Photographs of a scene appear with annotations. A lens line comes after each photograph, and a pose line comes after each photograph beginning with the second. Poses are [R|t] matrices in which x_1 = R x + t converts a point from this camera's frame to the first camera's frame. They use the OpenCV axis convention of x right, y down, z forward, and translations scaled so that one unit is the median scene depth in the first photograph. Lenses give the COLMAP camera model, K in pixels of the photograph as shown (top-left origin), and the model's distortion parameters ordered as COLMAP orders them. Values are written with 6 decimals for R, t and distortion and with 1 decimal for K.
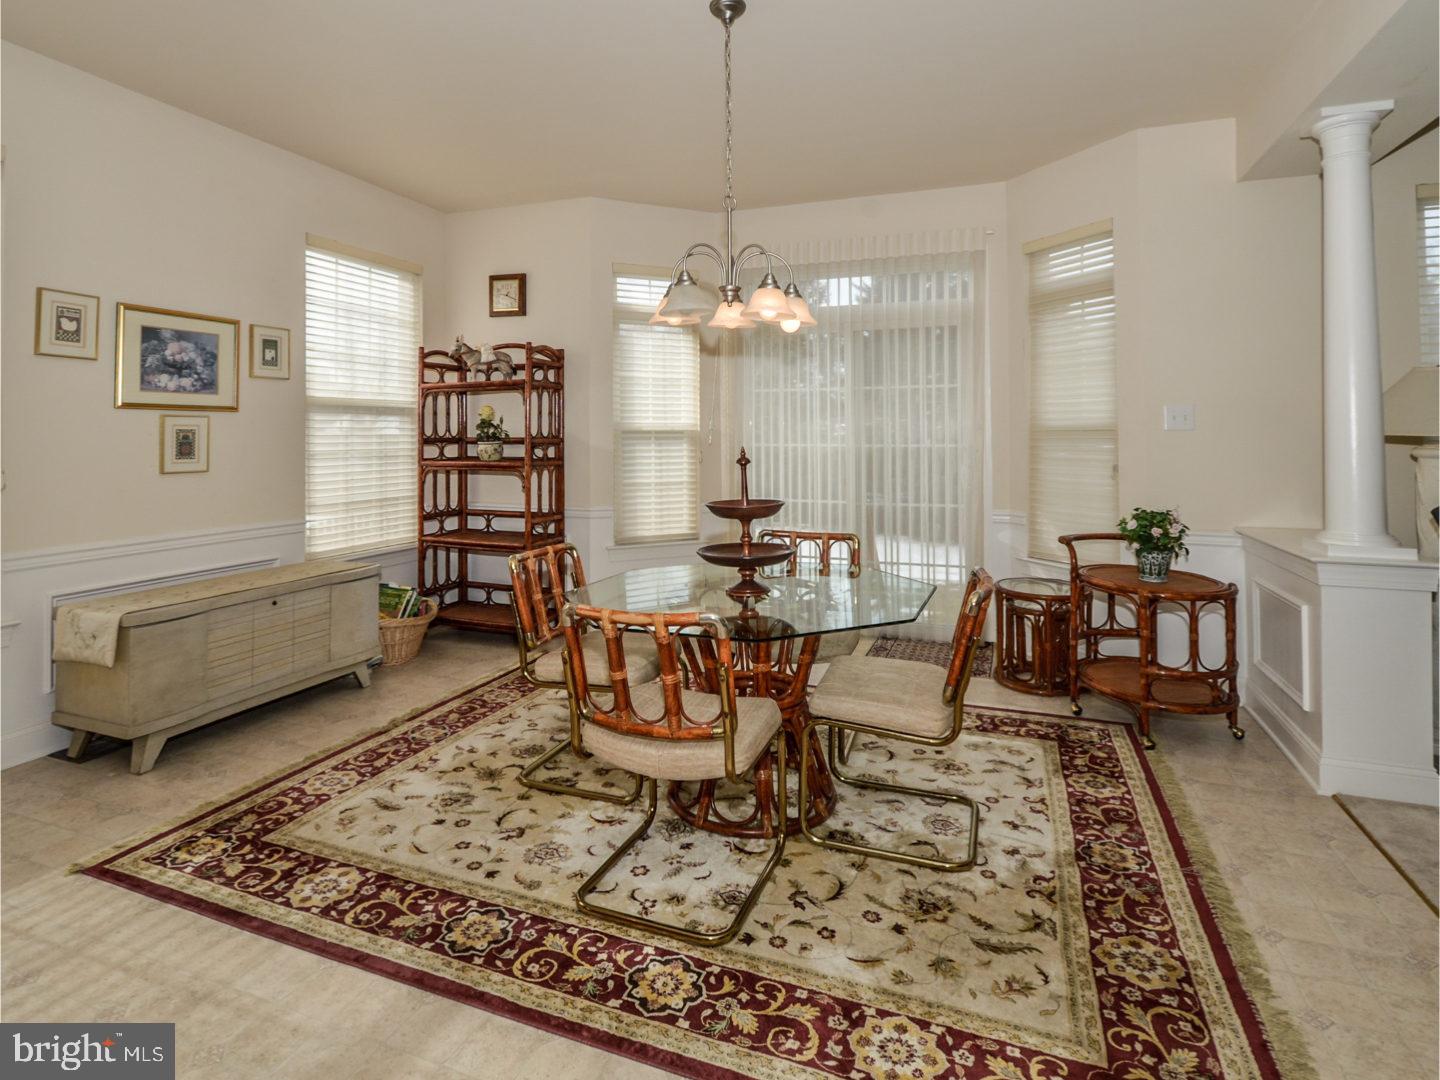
lens RADIAL K [[738.2, 0, 737.2], [0, 738.2, 431.8], [0, 0, 1]] dist [-0.003040, -0.002617]
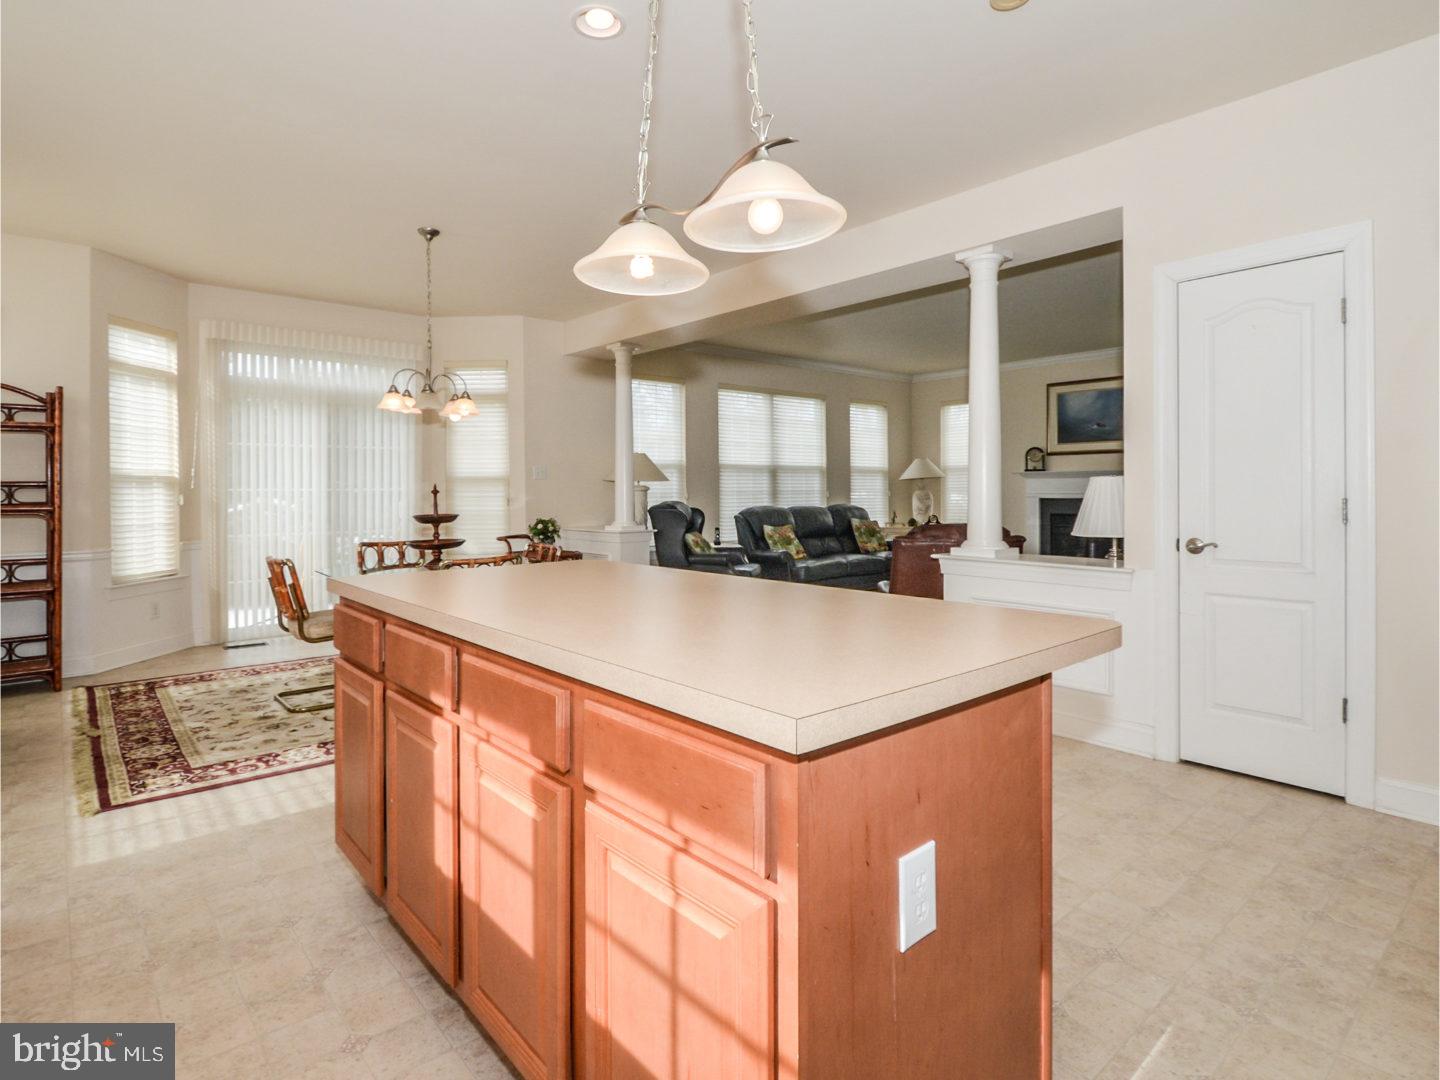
lens RADIAL K [[738.2, 0, 711.5], [0, 738.2, 534.2], [0, 0, 1]] dist [-0.003040, -0.002617]
pose [[0.473744, -0.054037, 0.879003, -0.860105], [0.003329, 0.998218, 0.059572, 0.027340], [-0.880656, -0.025296, 0.473080, -0.300316]]
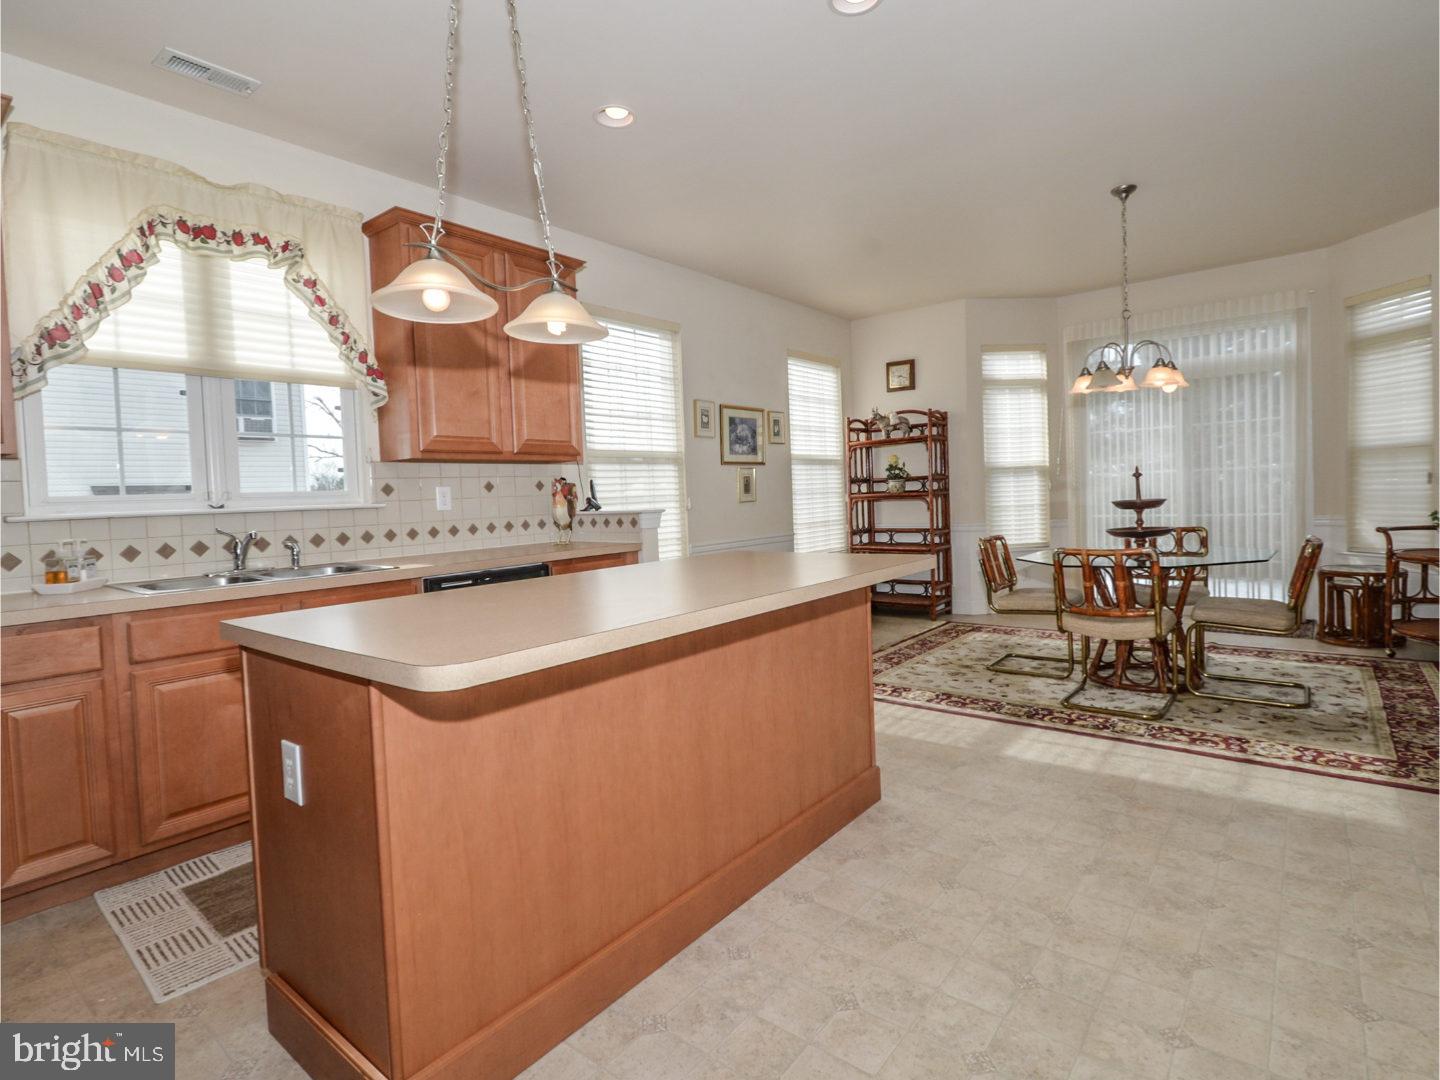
lens RADIAL K [[738.2, 0, 723.1], [0, 738.2, 534.6], [0, 0, 1]] dist [-0.003040, -0.002617]
pose [[0.947011, -0.020936, -0.320517, -0.238158], [0.041530, 0.997478, 0.057553, 0.028203], [0.318504, -0.067815, 0.945493, -0.589547]]
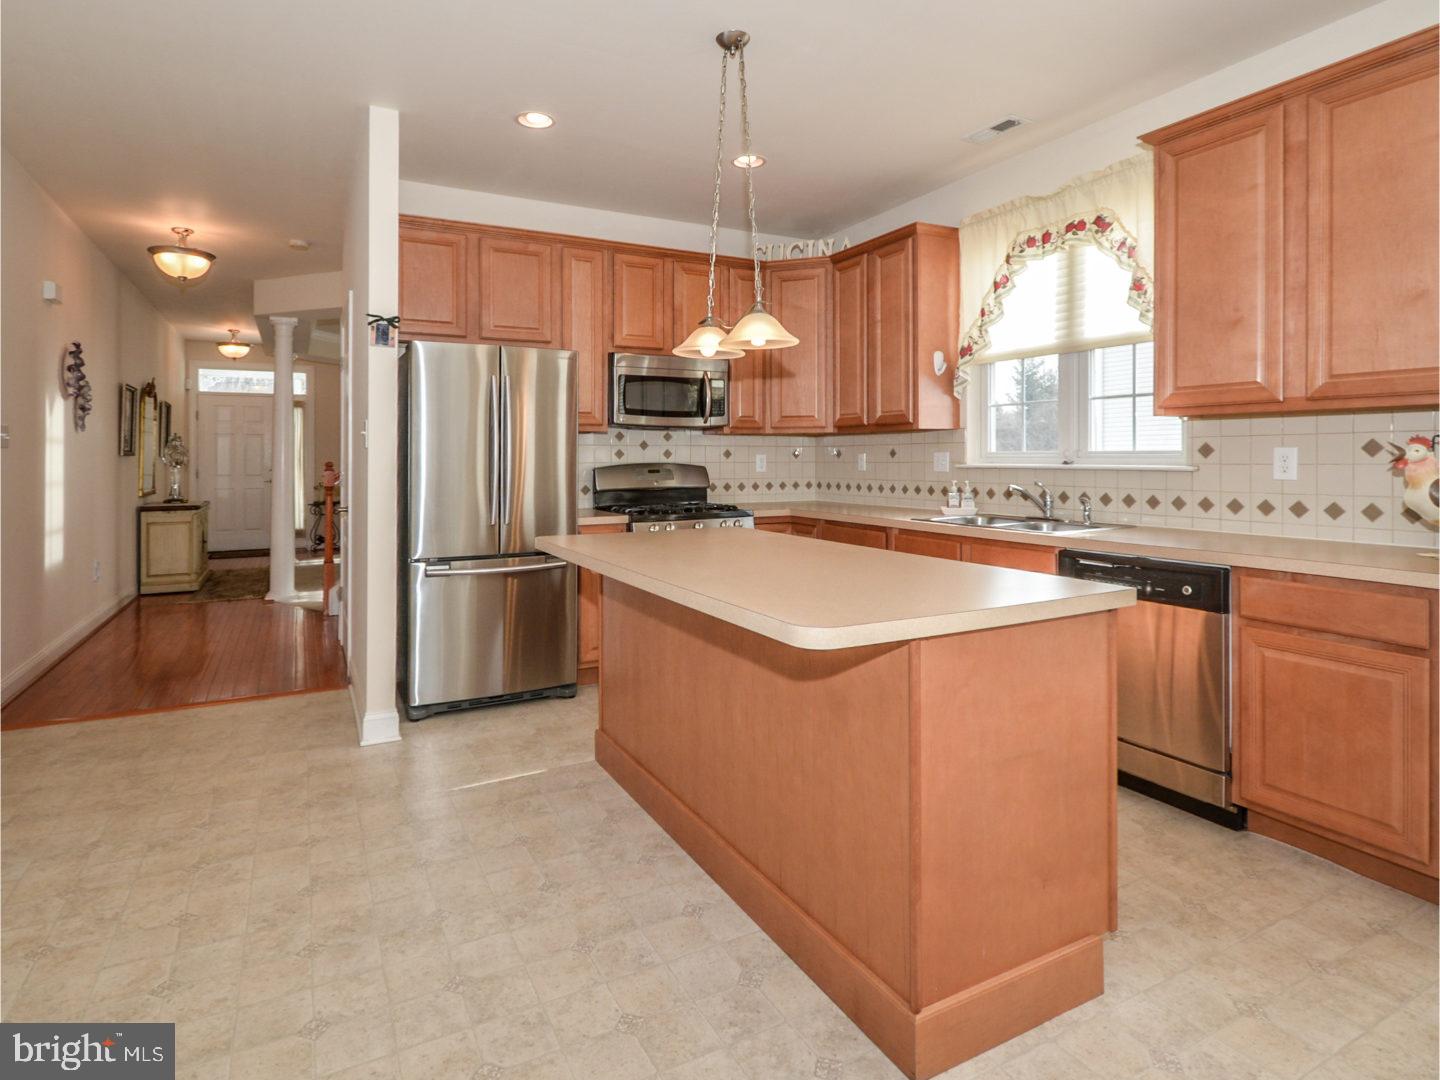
lens RADIAL K [[785.5, 0, 702.9], [0, 785.5, 458.7], [0, 0, 1]] dist [-0.000130, -0.001476]
pose [[-0.680590, 0.004423, -0.732651, 0.051063], [0.005803, 0.999983, 0.000646, 0.012458], [0.732641, -0.003812, -0.680604, 0.364408]]
